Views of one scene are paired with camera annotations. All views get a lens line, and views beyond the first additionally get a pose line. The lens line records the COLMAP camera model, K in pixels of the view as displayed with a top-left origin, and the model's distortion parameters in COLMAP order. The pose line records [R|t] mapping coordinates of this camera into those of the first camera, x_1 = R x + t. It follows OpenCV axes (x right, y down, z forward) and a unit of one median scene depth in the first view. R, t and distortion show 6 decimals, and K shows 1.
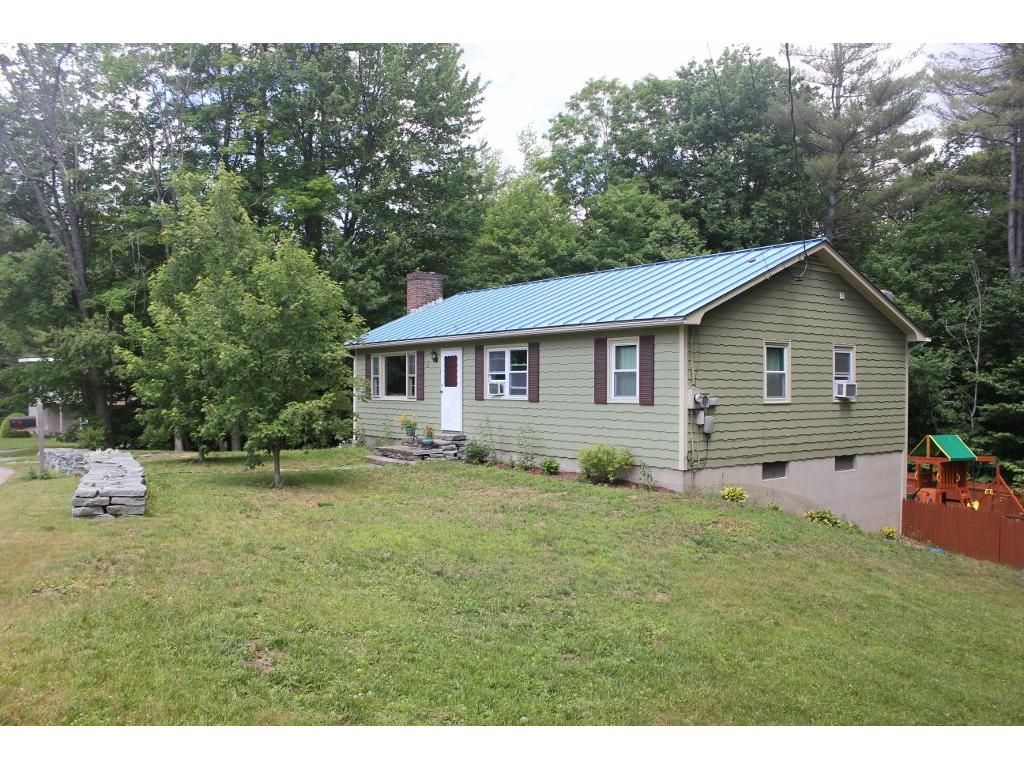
lens RADIAL K [[848.3, 0, 504.0], [0, 848.3, 386.6], [0, 0, 1]] dist [-0.155323, 0.132582]
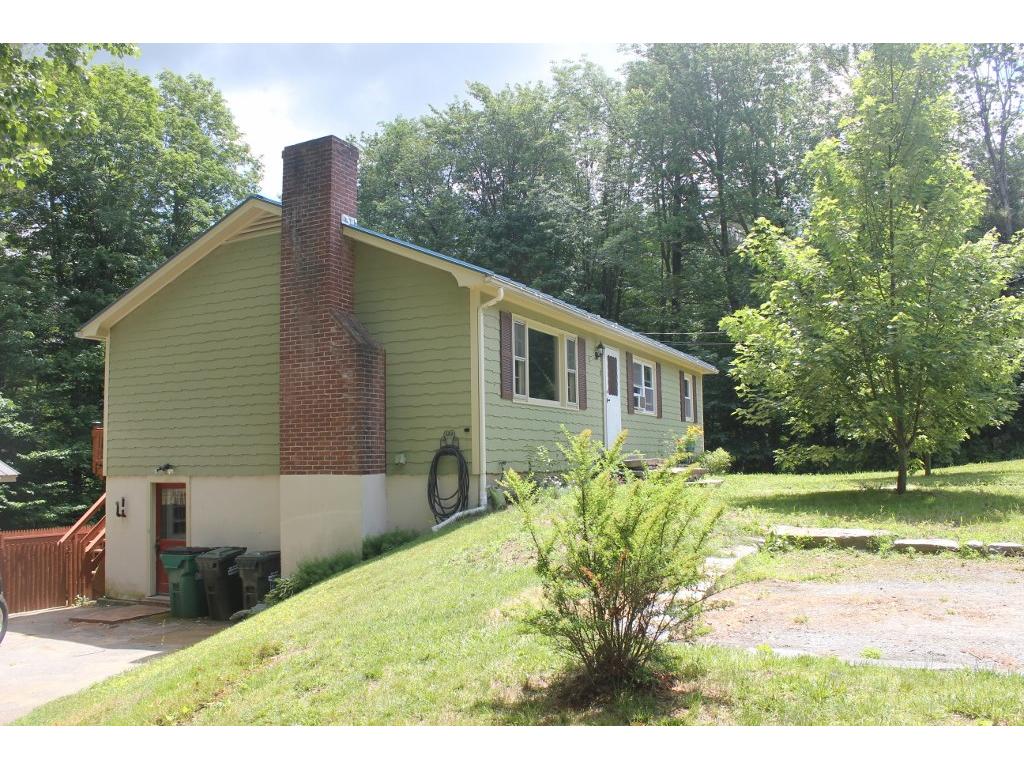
lens RADIAL K [[848.3, 0, 504.0], [0, 848.3, 386.6], [0, 0, 1]] dist [-0.155323, 0.132582]
pose [[-0.470101, 0.077003, 0.879247, -0.657860], [0.007342, 0.996494, -0.083346, 0.053234], [-0.882582, -0.032726, -0.469018, 1.356164]]
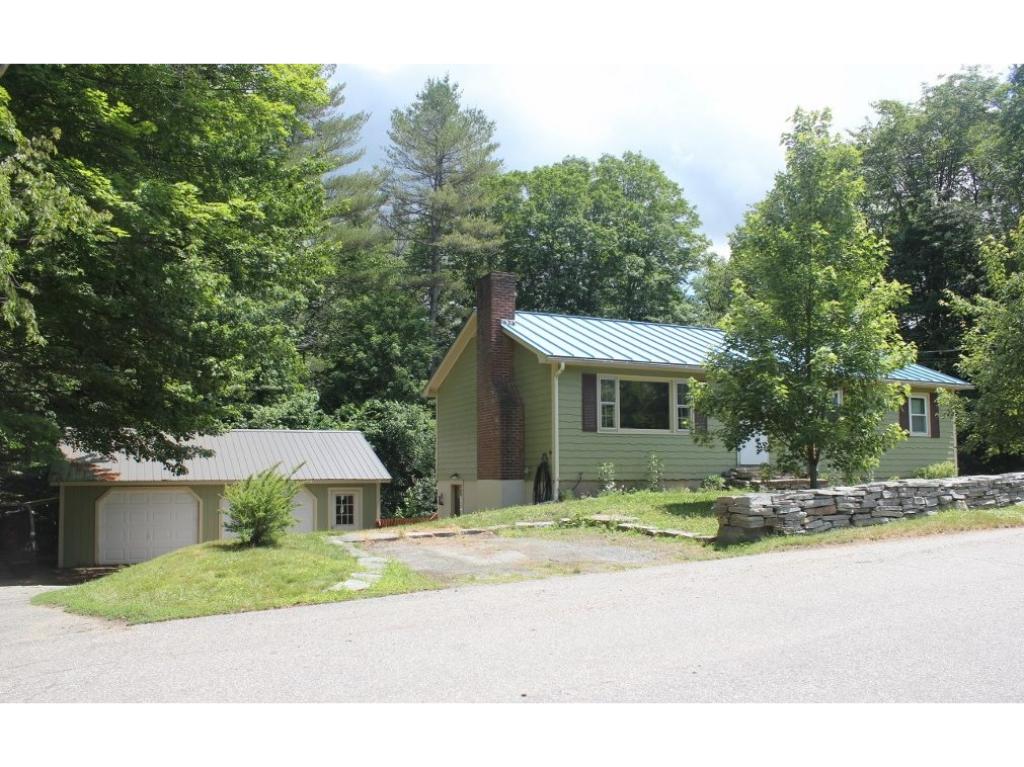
lens RADIAL K [[848.3, 0, 504.0], [0, 848.3, 386.1], [0, 0, 1]] dist [-0.155323, 0.132582]
pose [[0.197220, 0.095437, 0.975703, -1.006625], [-0.001214, 0.995273, -0.097105, 0.051964], [-0.980358, 0.017966, 0.196404, 1.016068]]
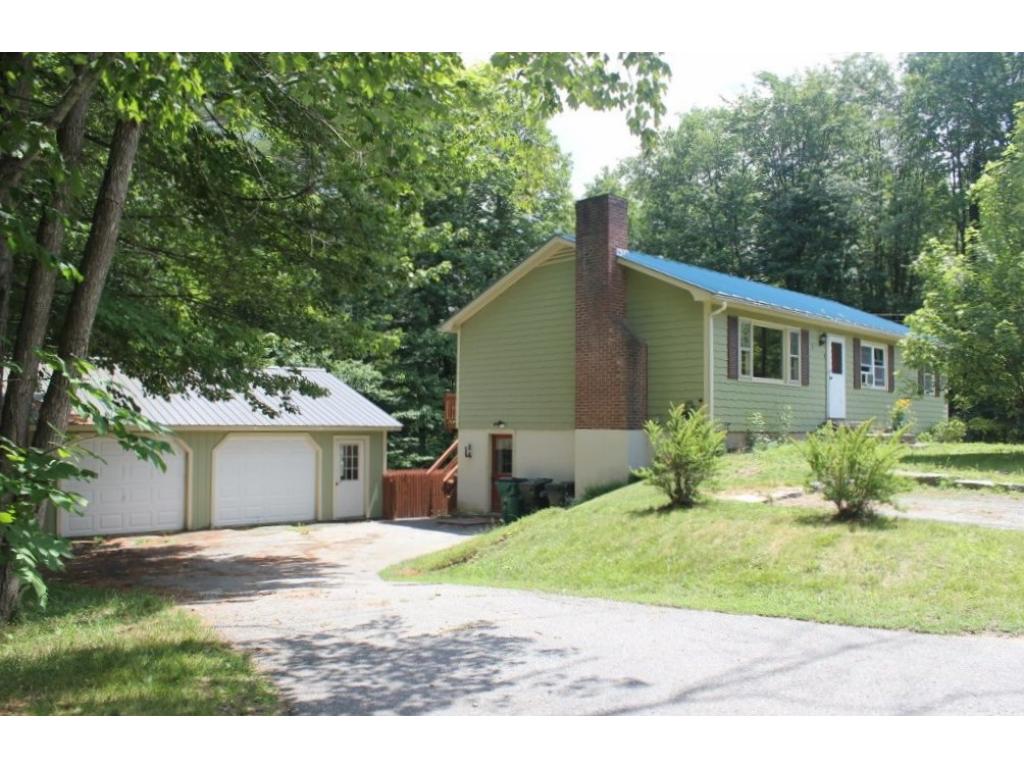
lens RADIAL K [[848.3, 0, 504.0], [0, 848.3, 386.6], [0, 0, 1]] dist [-0.155323, 0.132582]
pose [[-0.122969, 0.037427, 0.991705, -0.900272], [-0.019644, 0.999001, -0.040138, 0.057086], [-0.992216, -0.024416, -0.122111, 1.394208]]
